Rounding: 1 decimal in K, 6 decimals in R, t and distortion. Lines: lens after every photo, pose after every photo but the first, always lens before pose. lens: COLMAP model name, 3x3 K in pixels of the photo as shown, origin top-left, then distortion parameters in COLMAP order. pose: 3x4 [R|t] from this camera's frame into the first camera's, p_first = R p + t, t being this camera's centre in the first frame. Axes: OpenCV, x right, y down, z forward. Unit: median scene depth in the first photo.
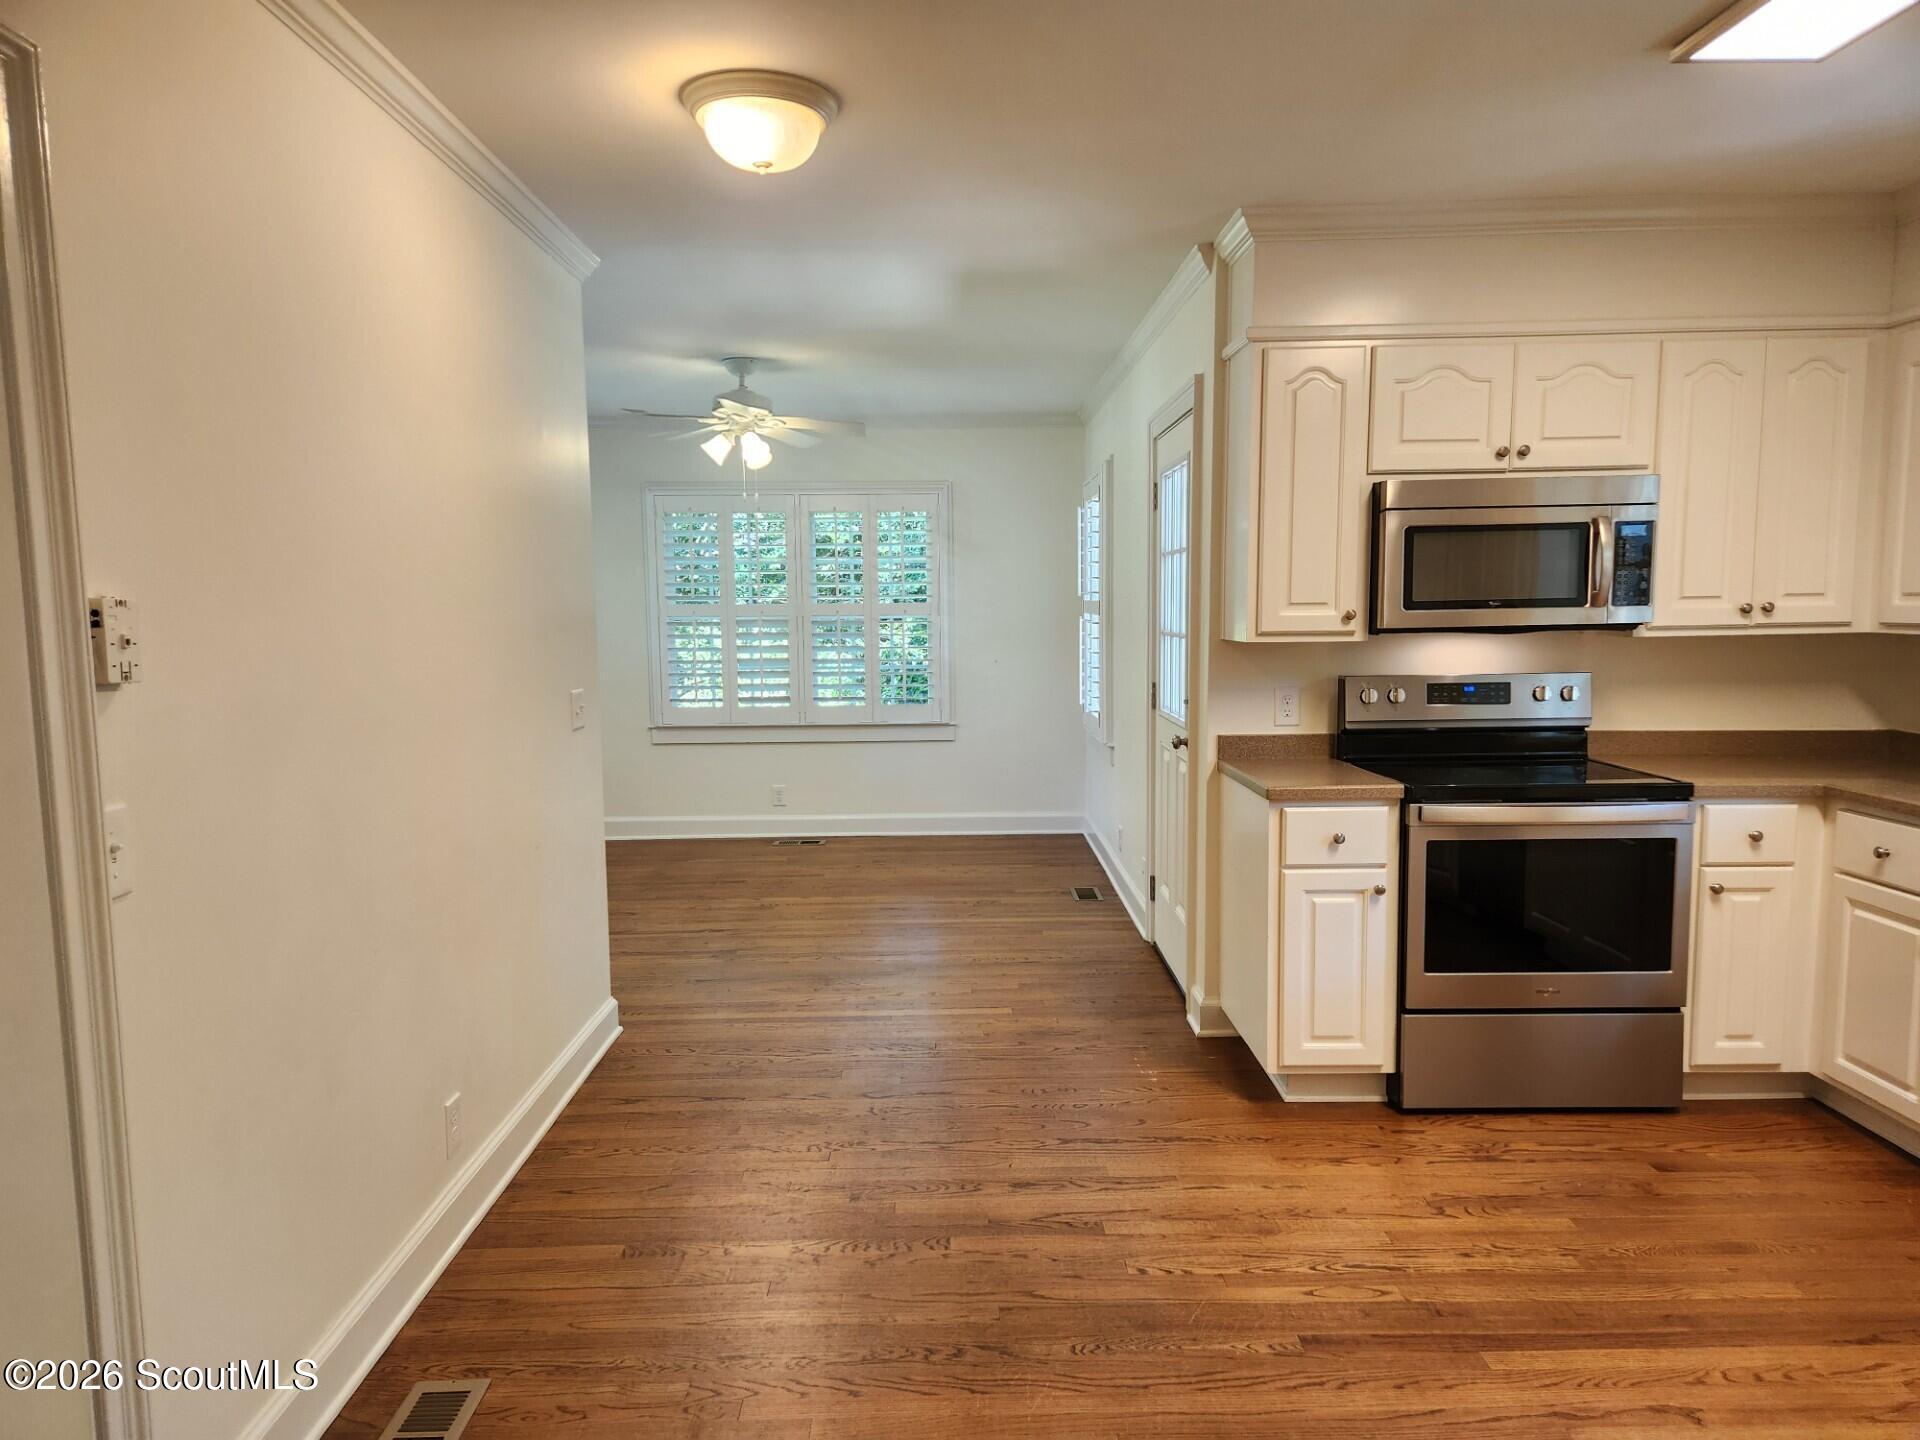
lens RADIAL K [[1275.3, 0, 975.2], [0, 1275.3, 757.4], [0, 0, 1]] dist [0.054426, -0.031715]
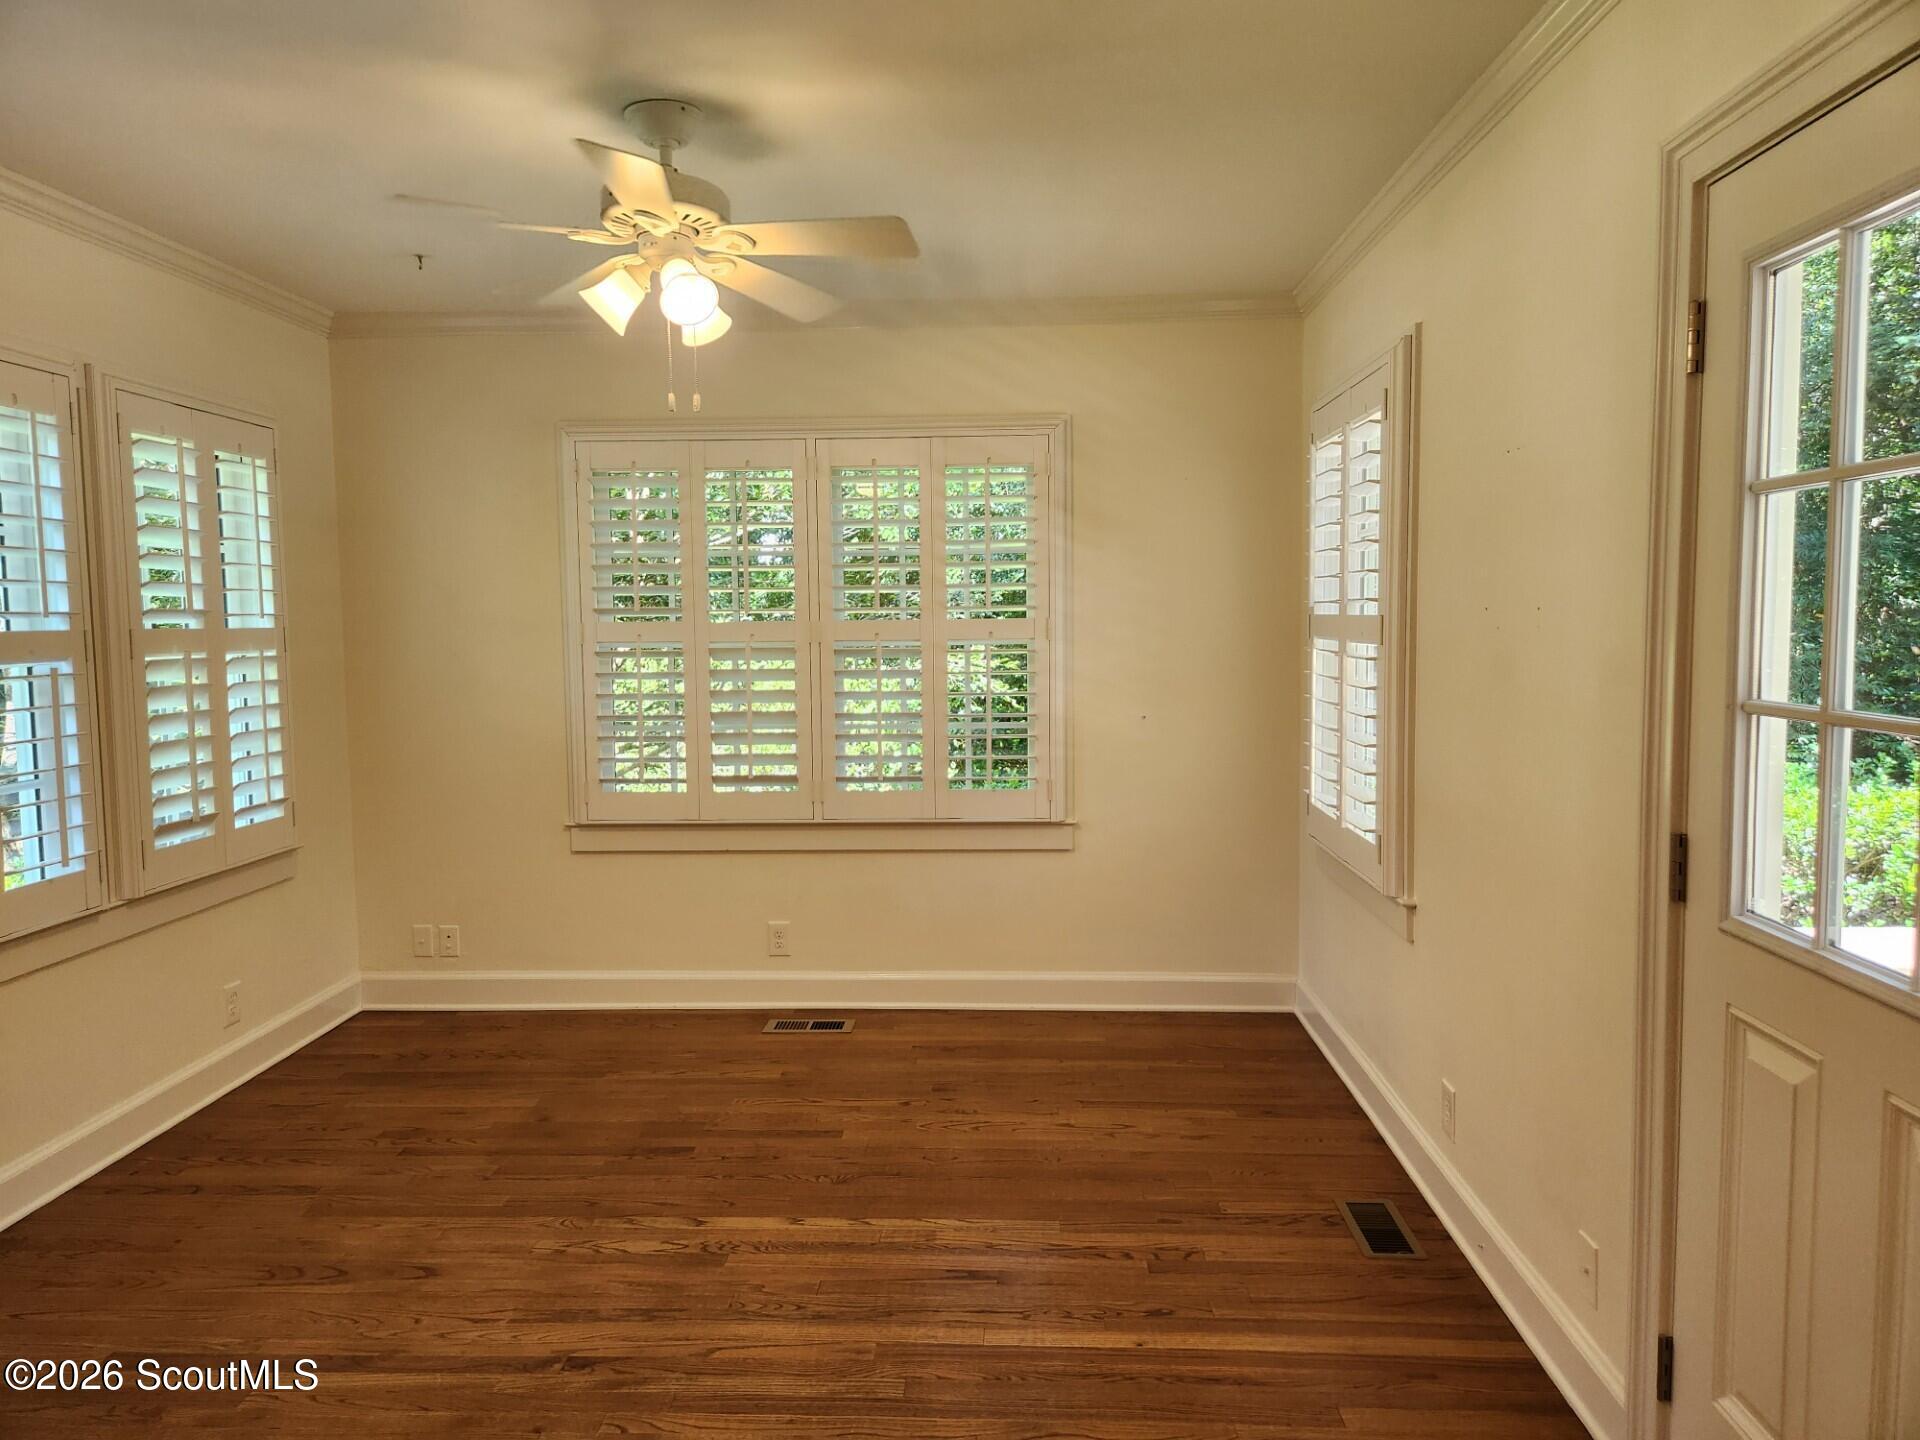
lens RADIAL K [[1275.3, 0, 953.7], [0, 1275.3, 717.1], [0, 0, 1]] dist [0.054426, -0.031715]
pose [[0.997790, 0.004785, -0.066273, -0.032989], [-0.007447, 0.999173, -0.039976, -0.051886], [0.066027, 0.040381, 0.997000, 0.410625]]
